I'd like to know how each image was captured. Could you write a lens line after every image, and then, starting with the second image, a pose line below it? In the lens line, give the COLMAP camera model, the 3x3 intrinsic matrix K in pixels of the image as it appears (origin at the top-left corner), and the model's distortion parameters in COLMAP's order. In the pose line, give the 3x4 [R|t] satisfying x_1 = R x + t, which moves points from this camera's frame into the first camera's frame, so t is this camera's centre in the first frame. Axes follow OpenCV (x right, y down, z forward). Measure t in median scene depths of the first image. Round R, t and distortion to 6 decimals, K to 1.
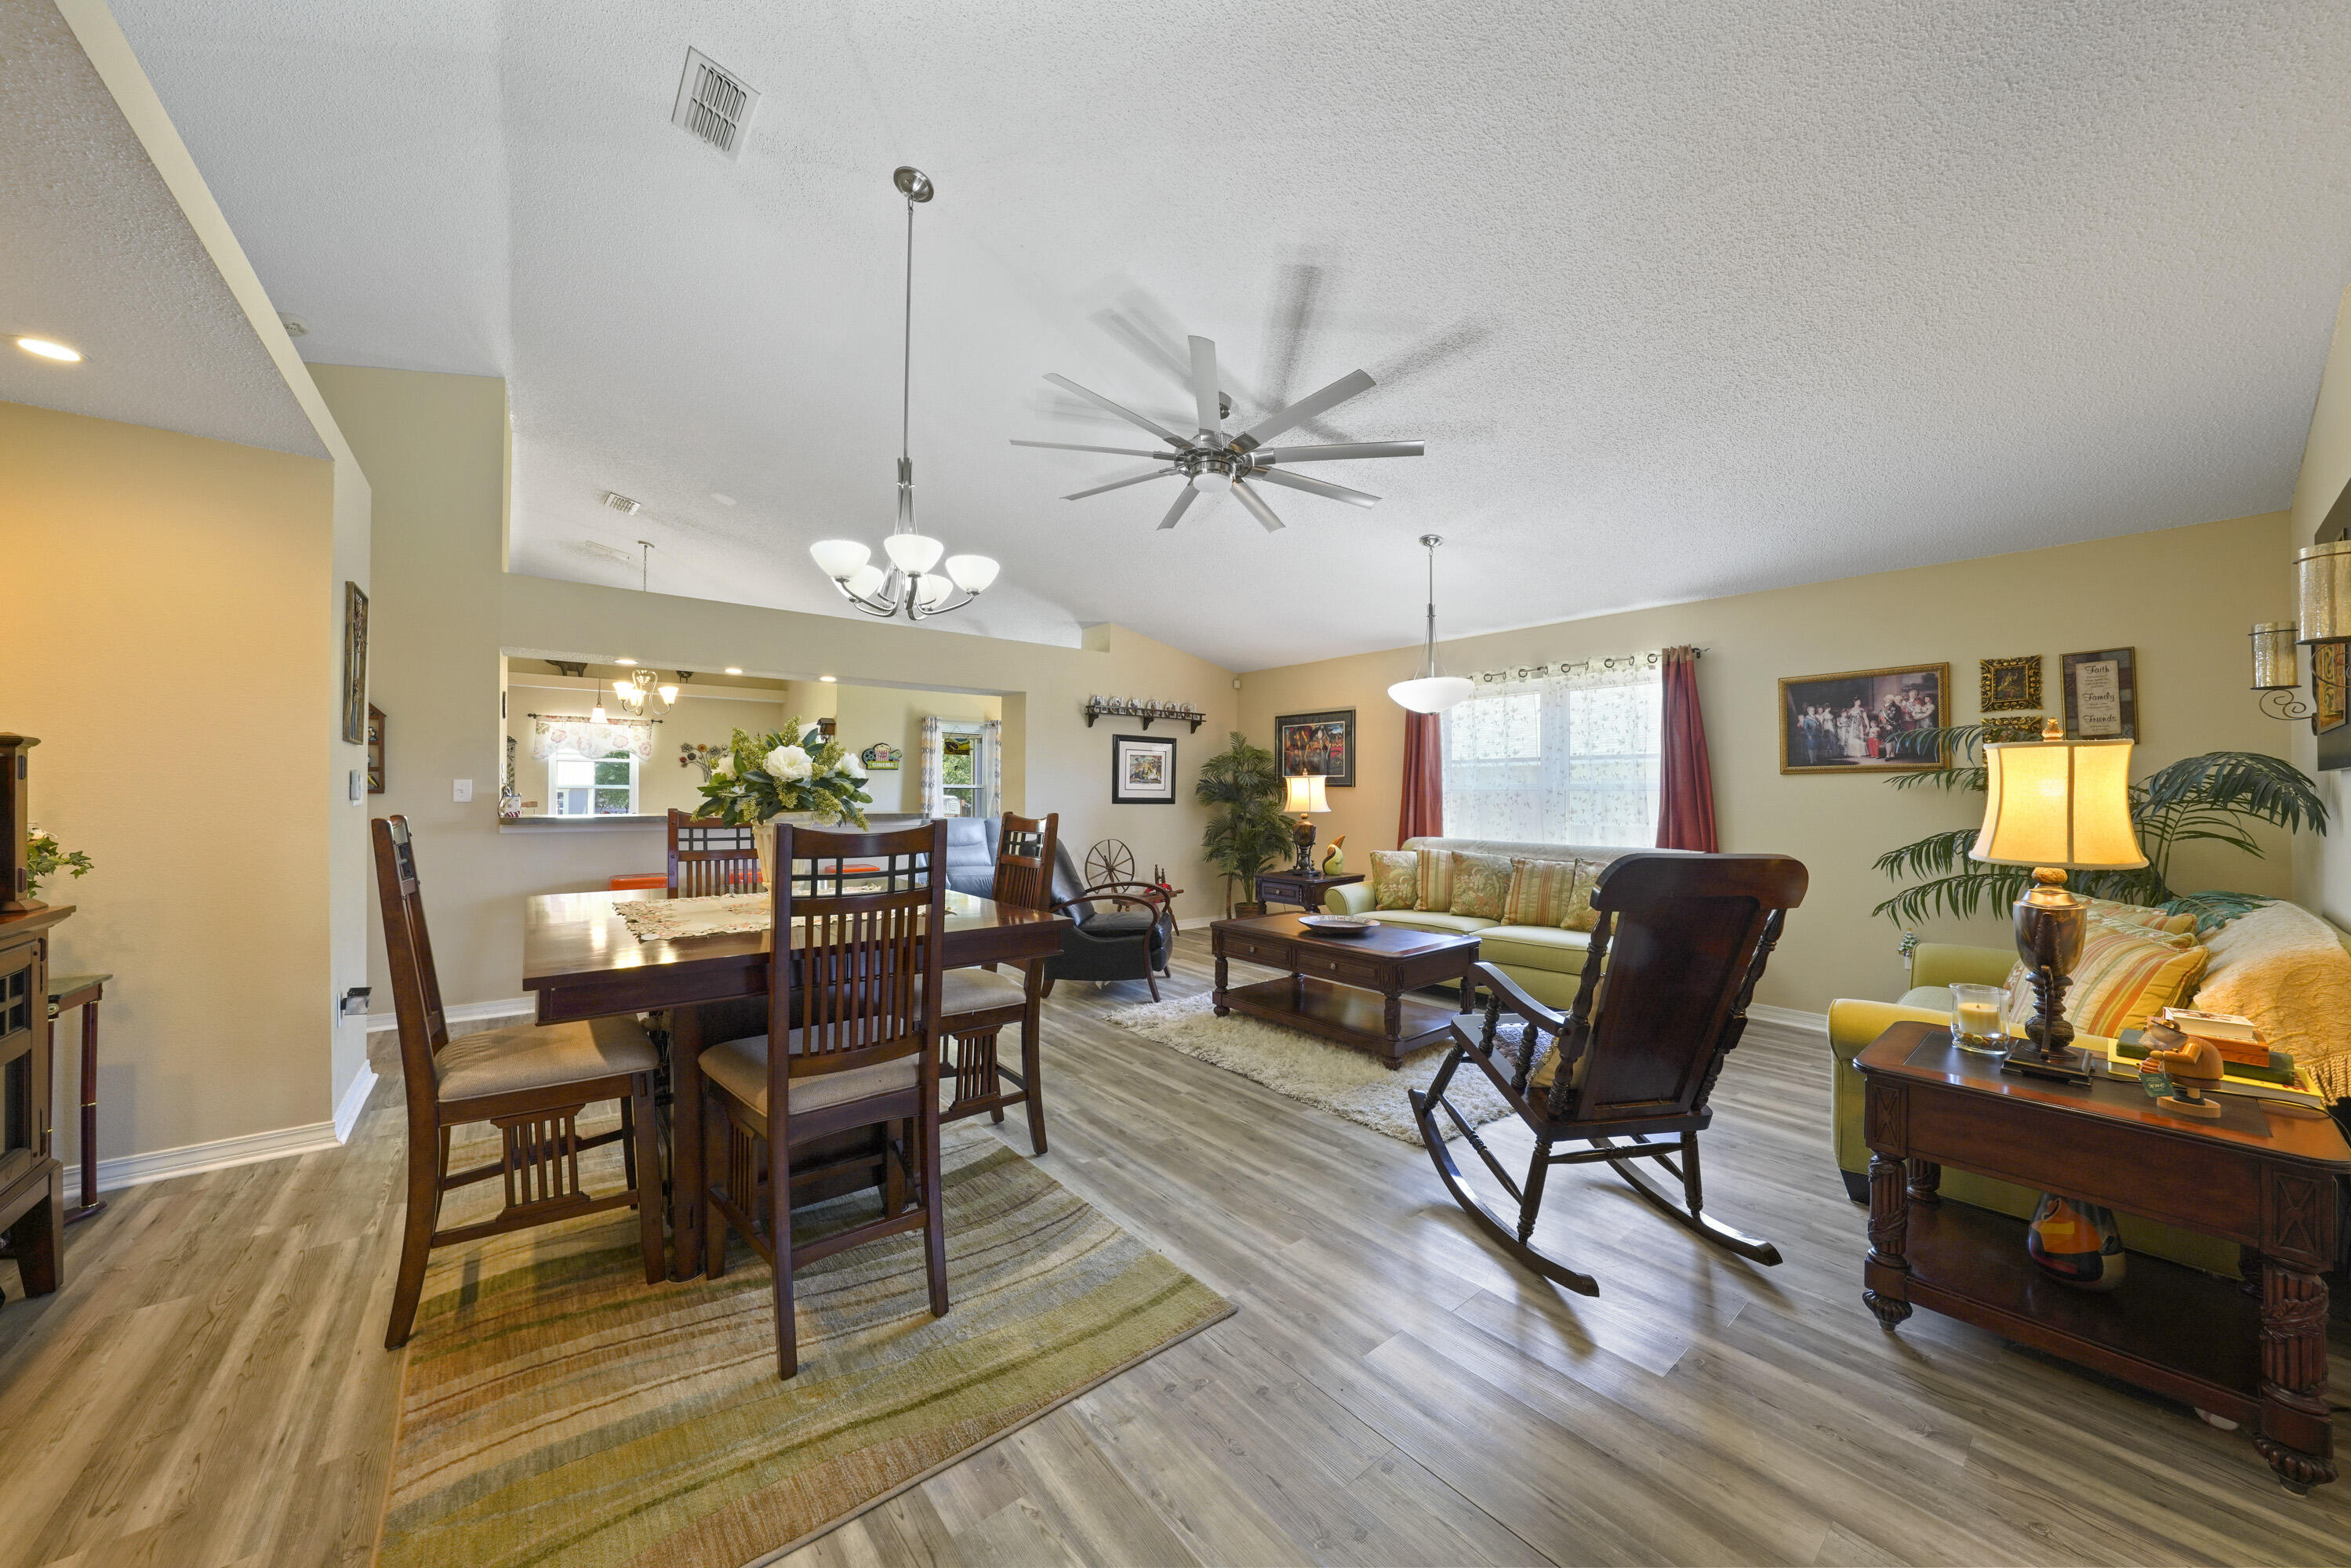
lens RADIAL K [[807.6, 0, 1176.1], [0, 807.6, 784.2], [0, 0, 1]] dist [-0.015446, 0.000085]
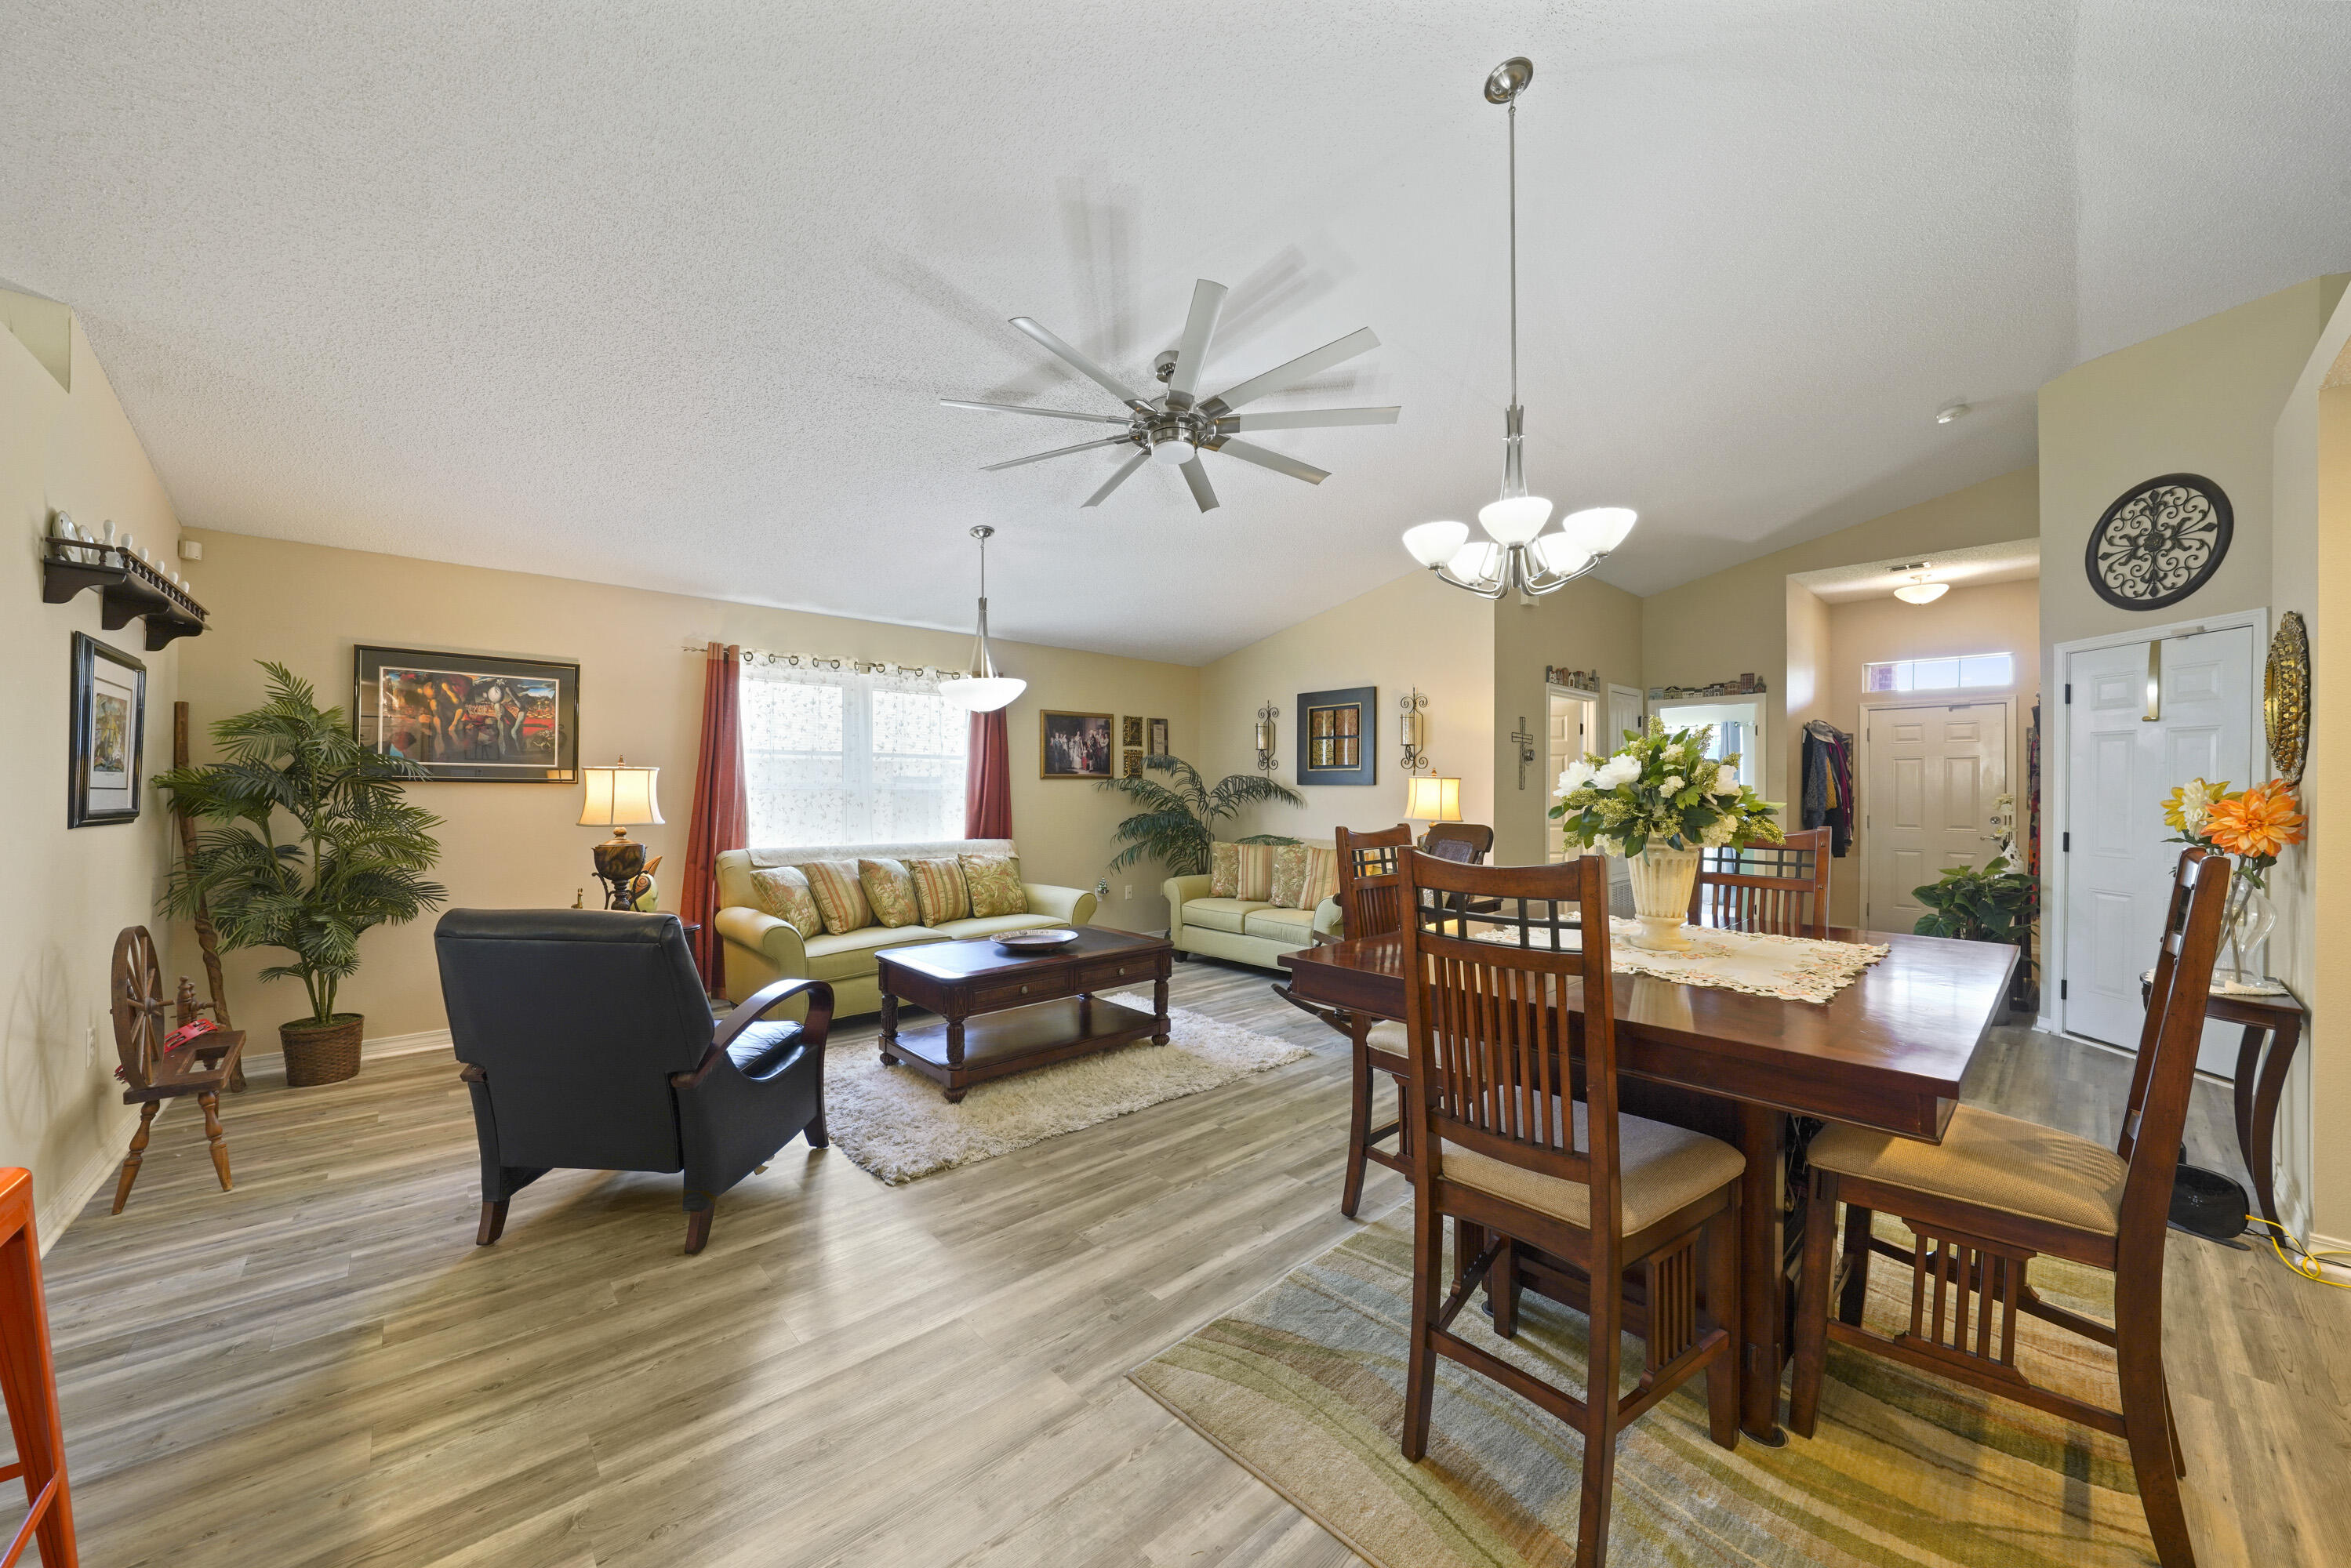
lens RADIAL K [[845.3, 0, 1177.5], [0, 845.3, 798.8], [0, 0, 1]] dist [-0.020643, 0.004104]
pose [[-0.057959, -0.014100, 0.998219, -0.877244], [-0.014125, 0.999812, 0.013303, -0.001171], [-0.998219, -0.013329, -0.058147, 1.035761]]
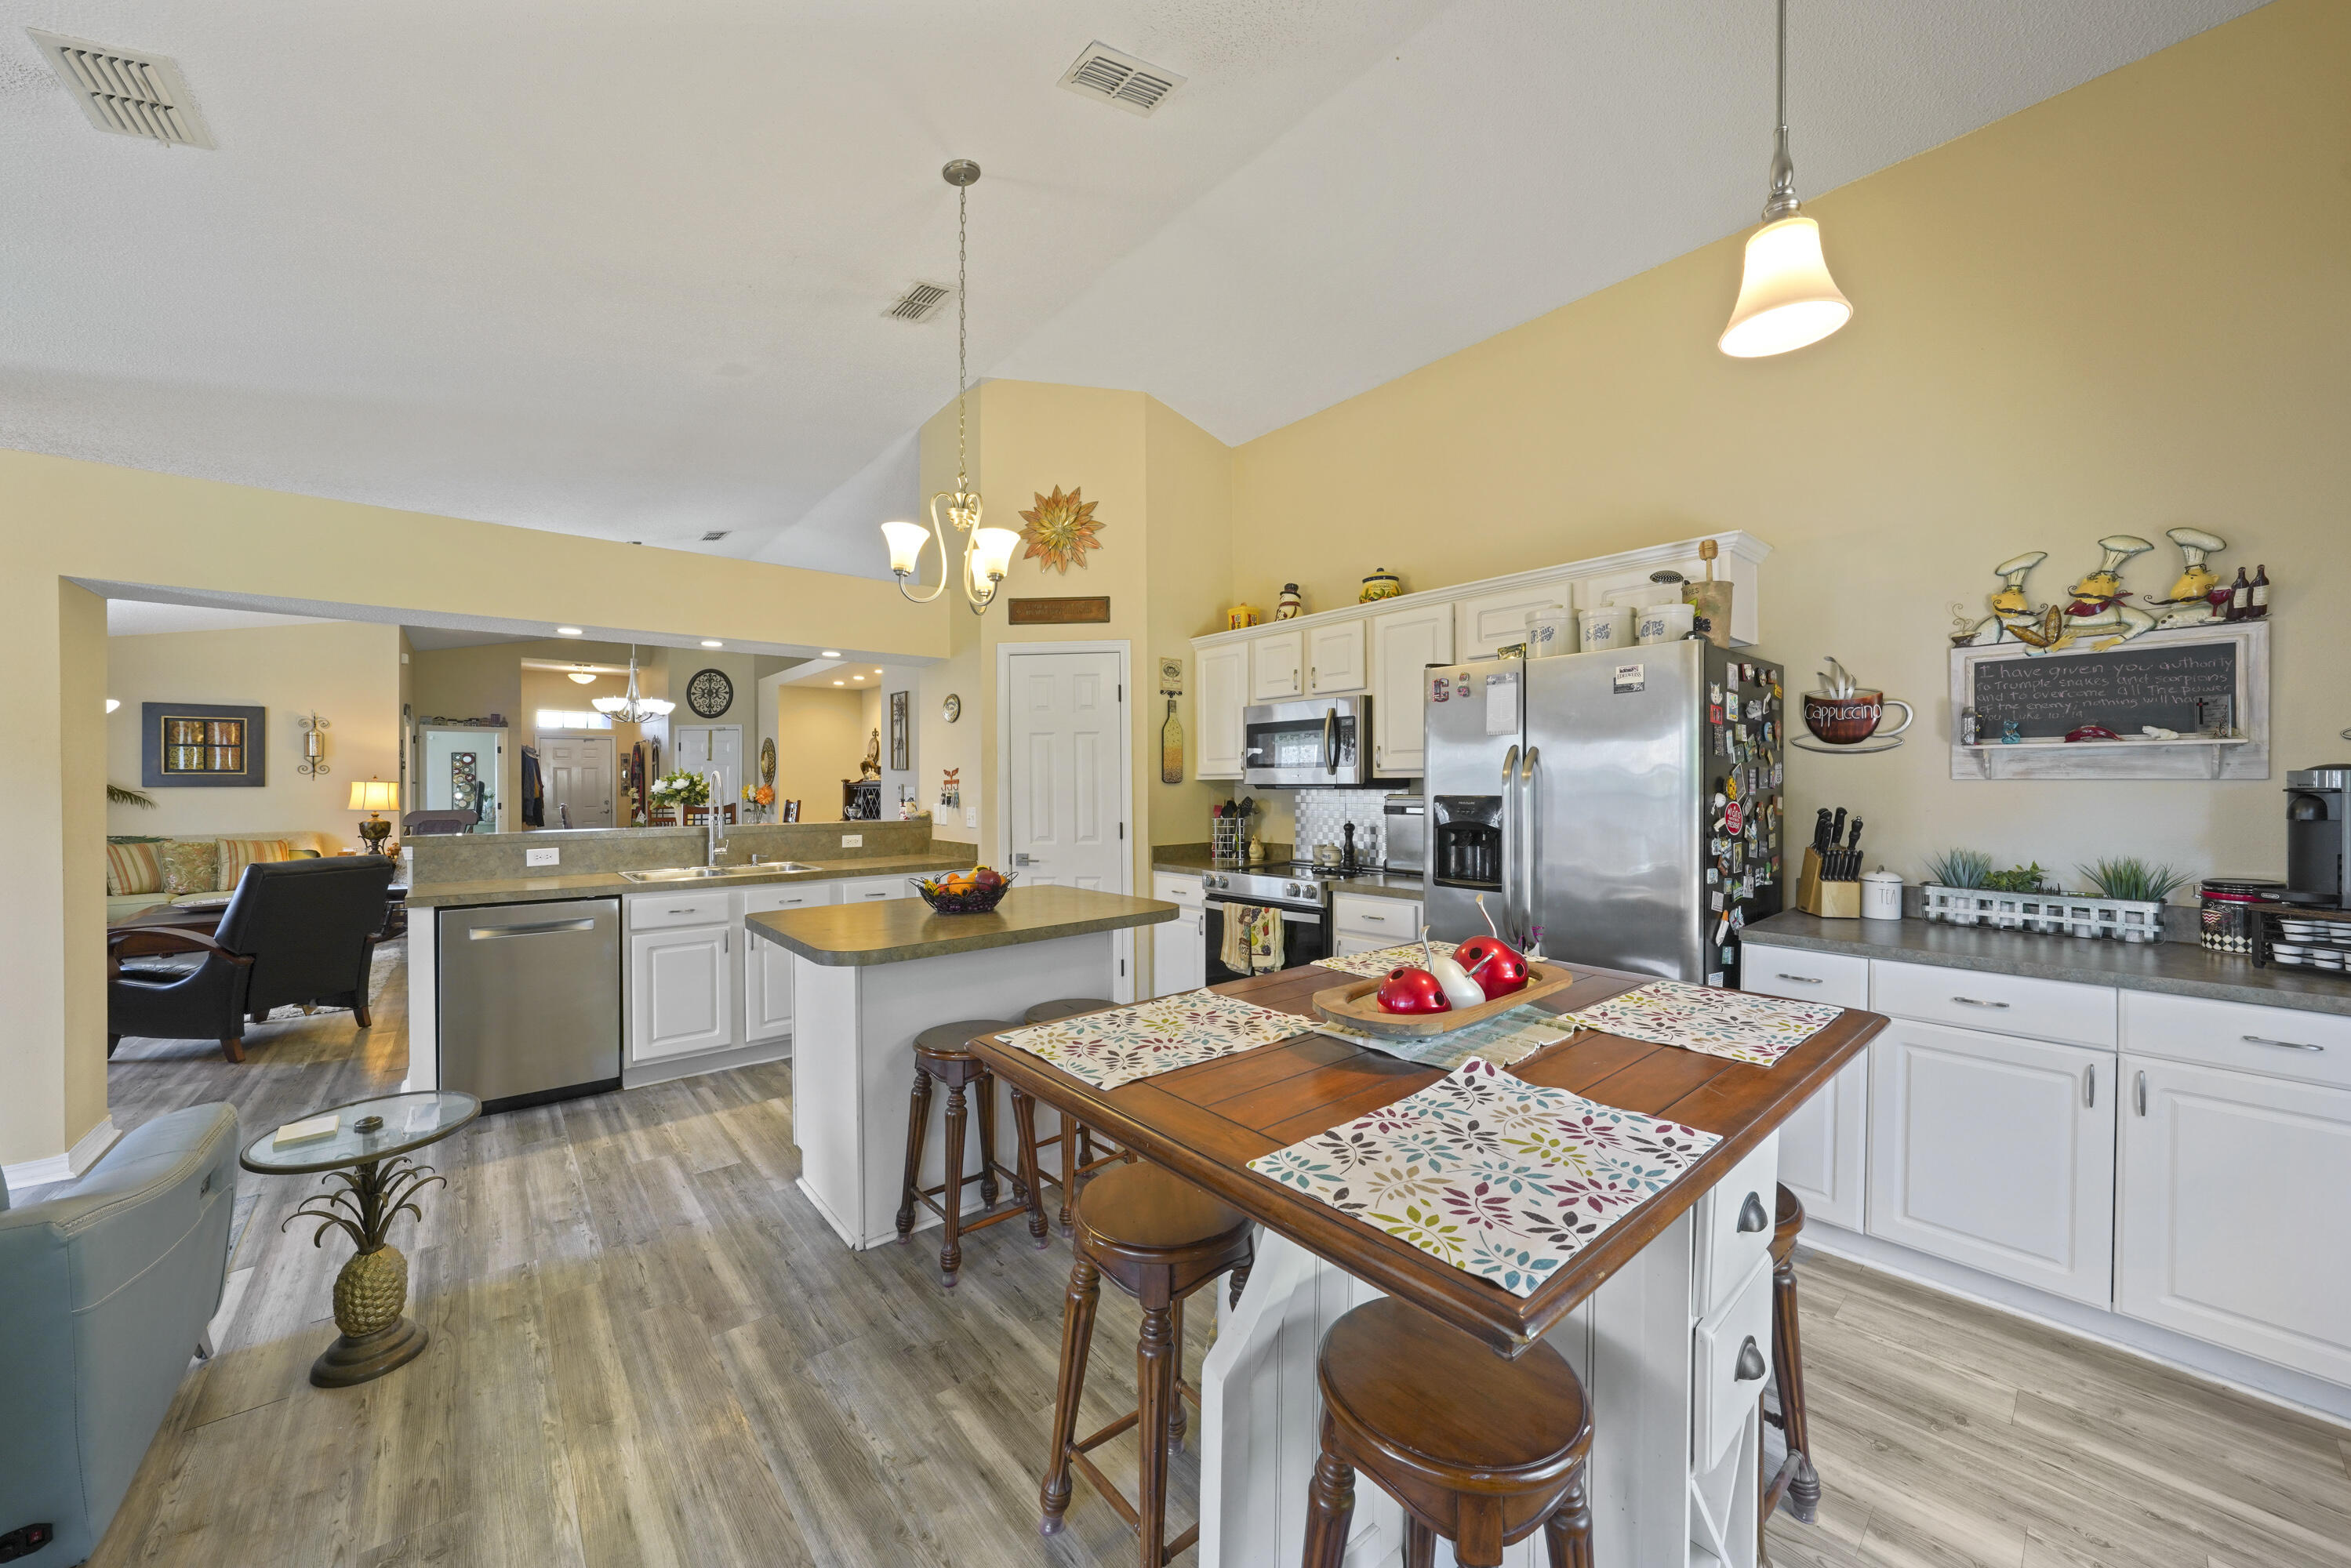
lens RADIAL K [[845.3, 0, 1175.0], [0, 845.3, 782.8], [0, 0, 1]] dist [-0.020643, 0.004104]
pose [[-0.999833, 0.001550, -0.018219, -1.432391], [0.001705, 0.999963, -0.008462, -0.000682], [0.018205, -0.008492, -0.999798, 2.656636]]
